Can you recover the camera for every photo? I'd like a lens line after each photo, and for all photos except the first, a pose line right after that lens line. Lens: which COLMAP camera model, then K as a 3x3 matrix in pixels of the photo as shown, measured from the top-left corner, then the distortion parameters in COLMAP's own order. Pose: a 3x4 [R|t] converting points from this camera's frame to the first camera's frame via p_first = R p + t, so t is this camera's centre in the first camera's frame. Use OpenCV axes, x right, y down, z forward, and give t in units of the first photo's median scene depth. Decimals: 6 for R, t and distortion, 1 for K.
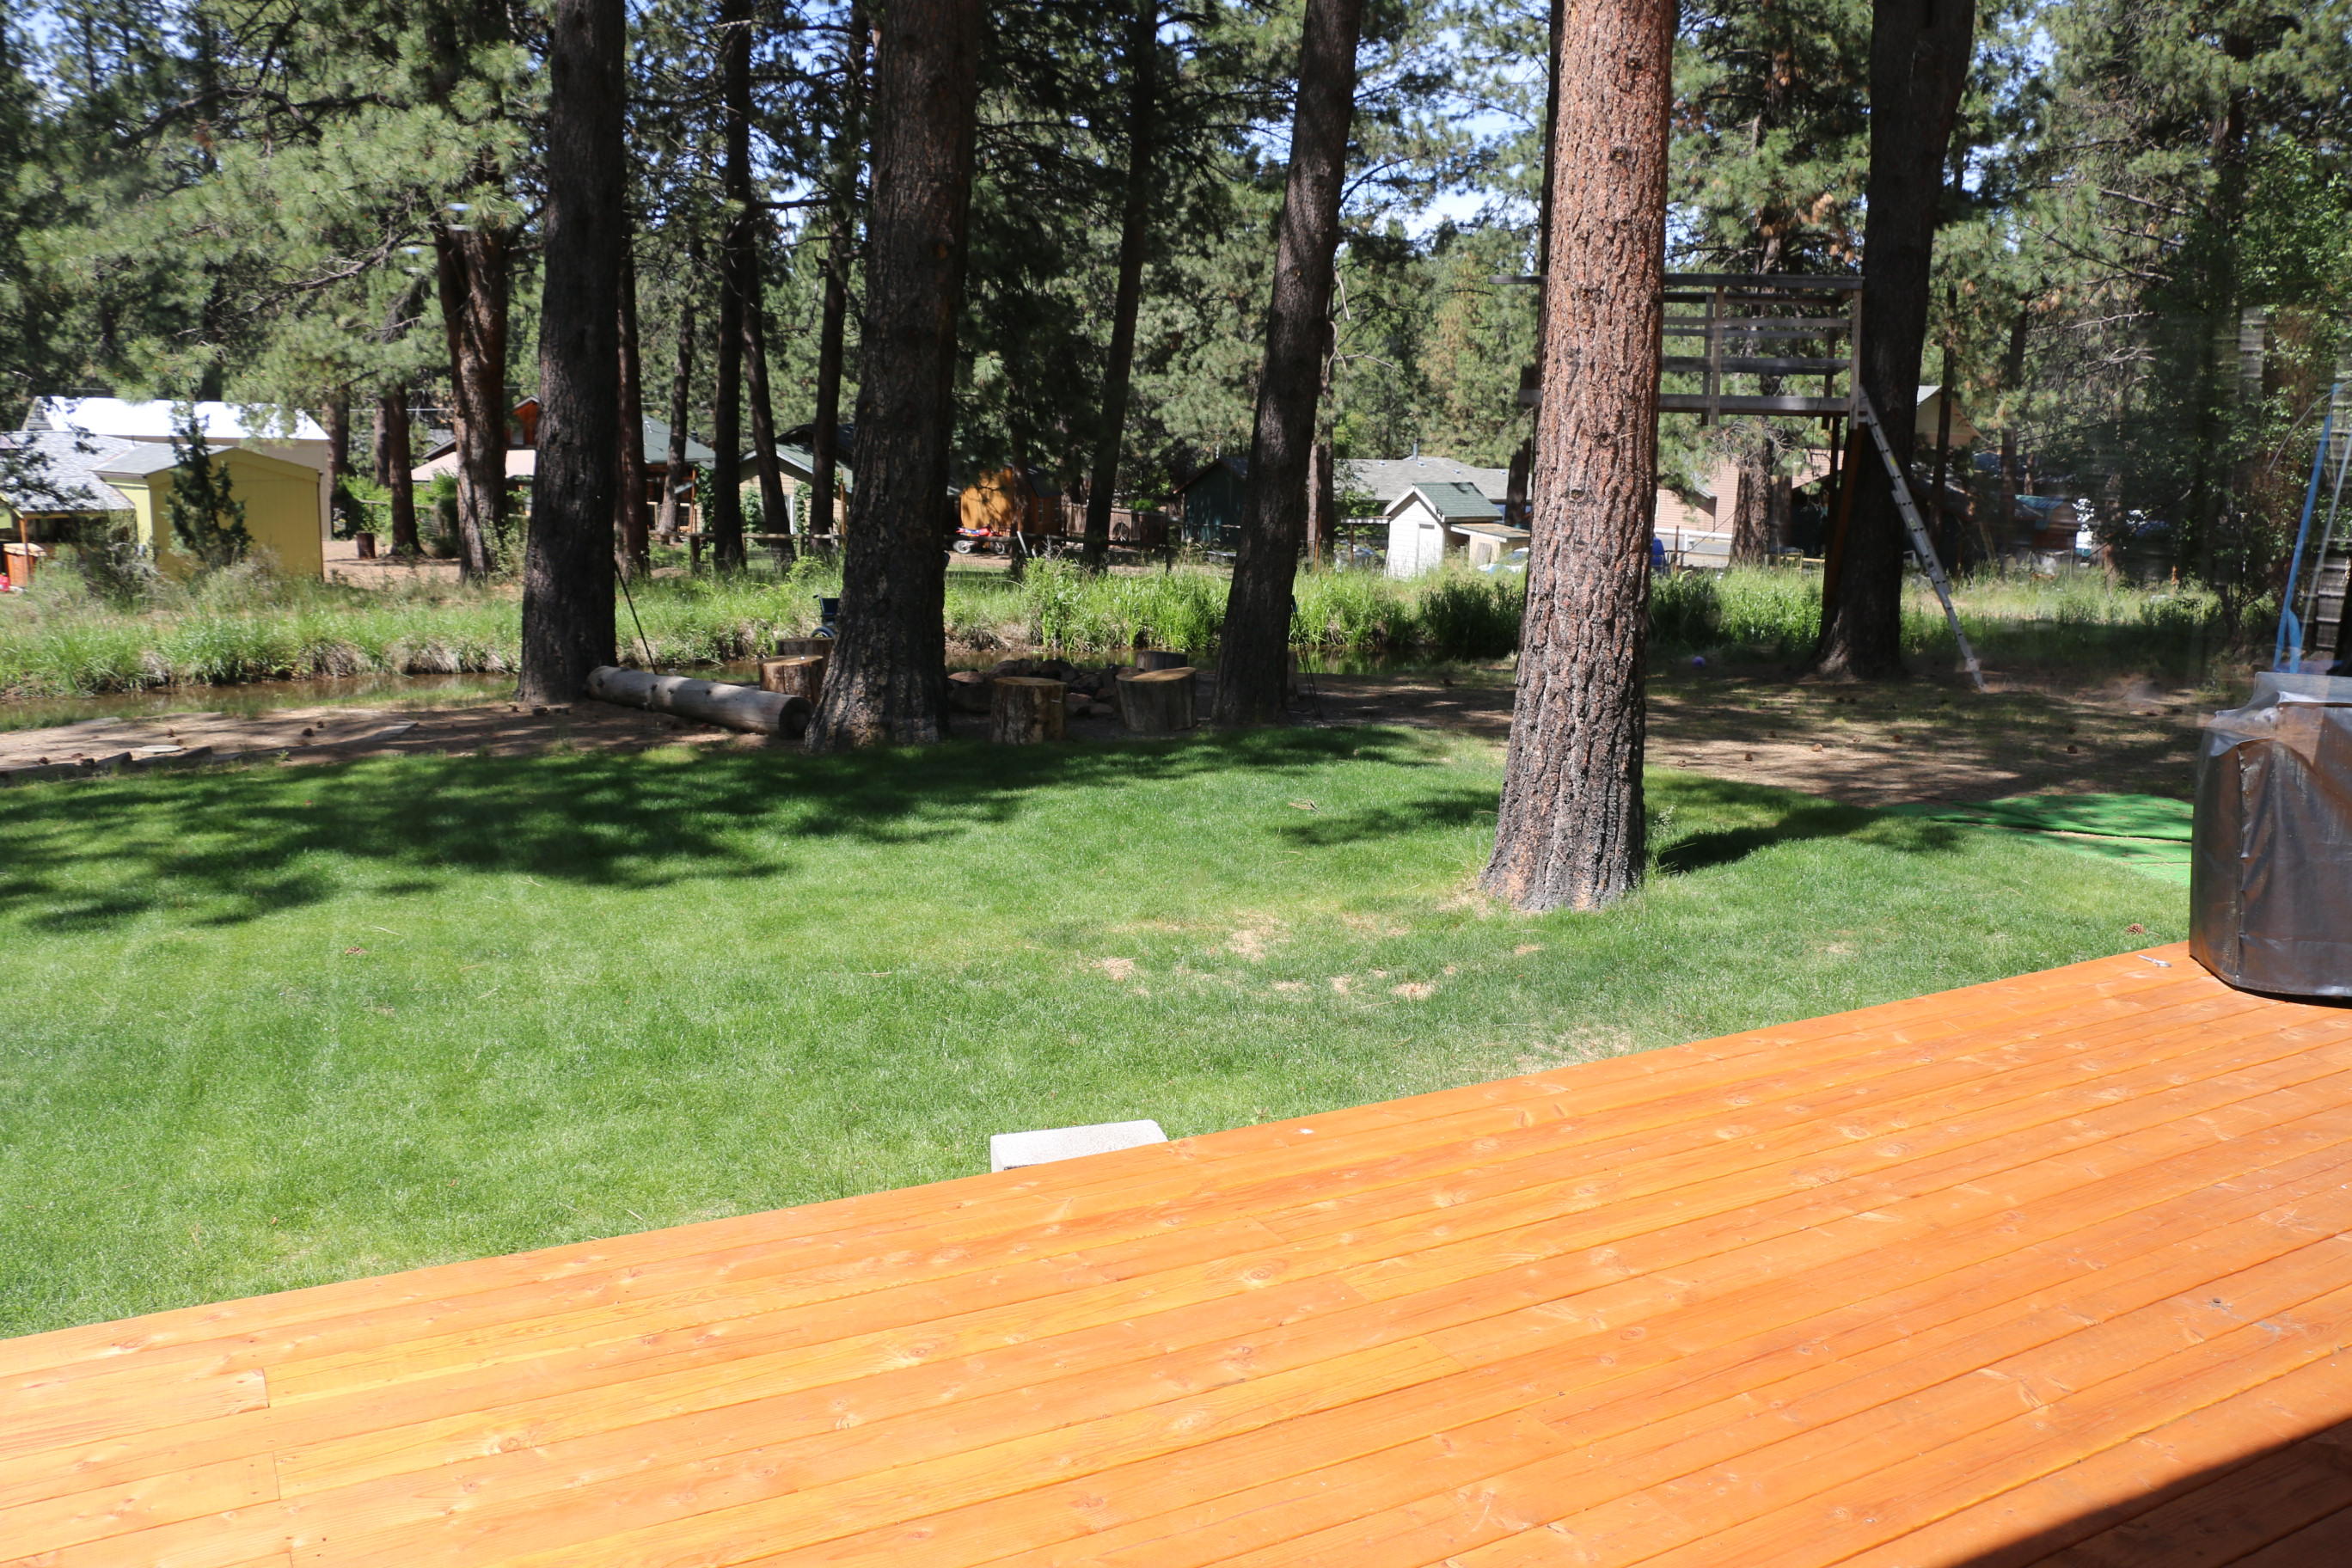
lens RADIAL K [[1926.4, 0, 1156.5], [0, 1926.4, 803.0], [0, 0, 1]] dist [-0.163510, 0.100924]
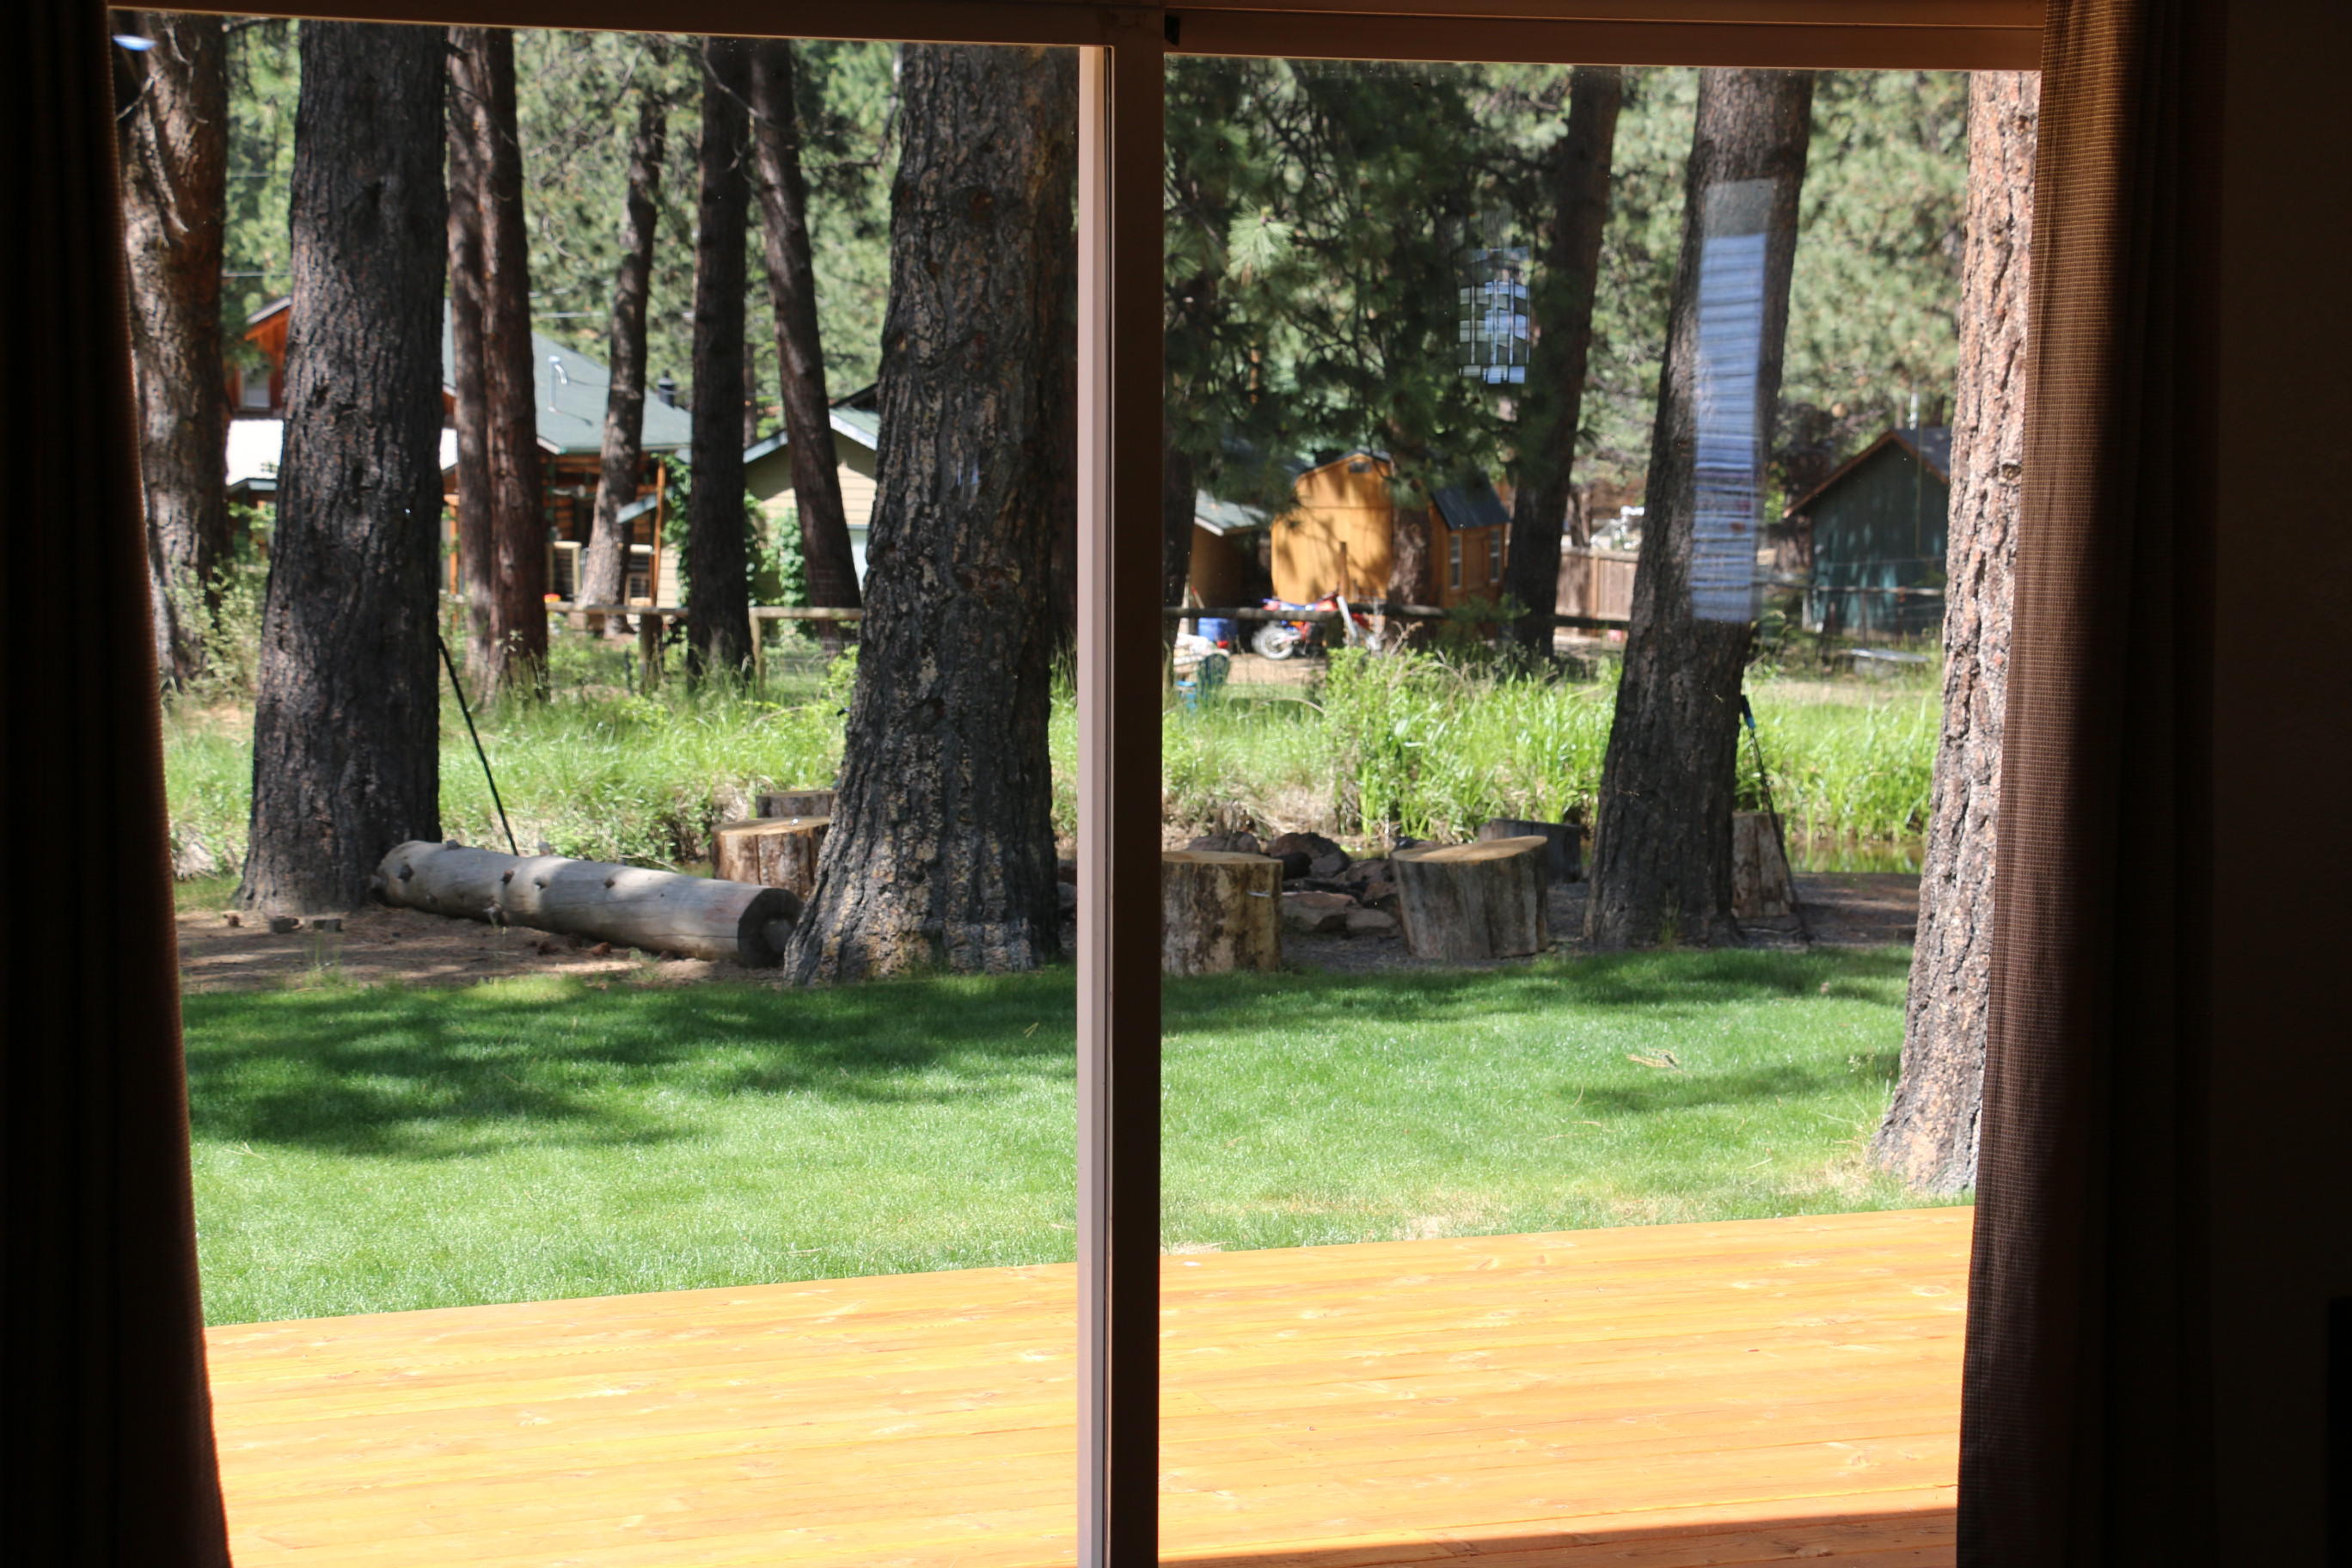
lens RADIAL K [[5108.7, 0, 1187.4], [0, 5108.7, 776.8], [0, 0, 1]] dist [0.383566, 0.000000]
pose [[0.989307, -0.006036, -0.145721, 0.120290], [-0.010377, 0.993697, -0.111615, 0.064843], [0.145476, 0.111934, 0.983009, -0.342622]]
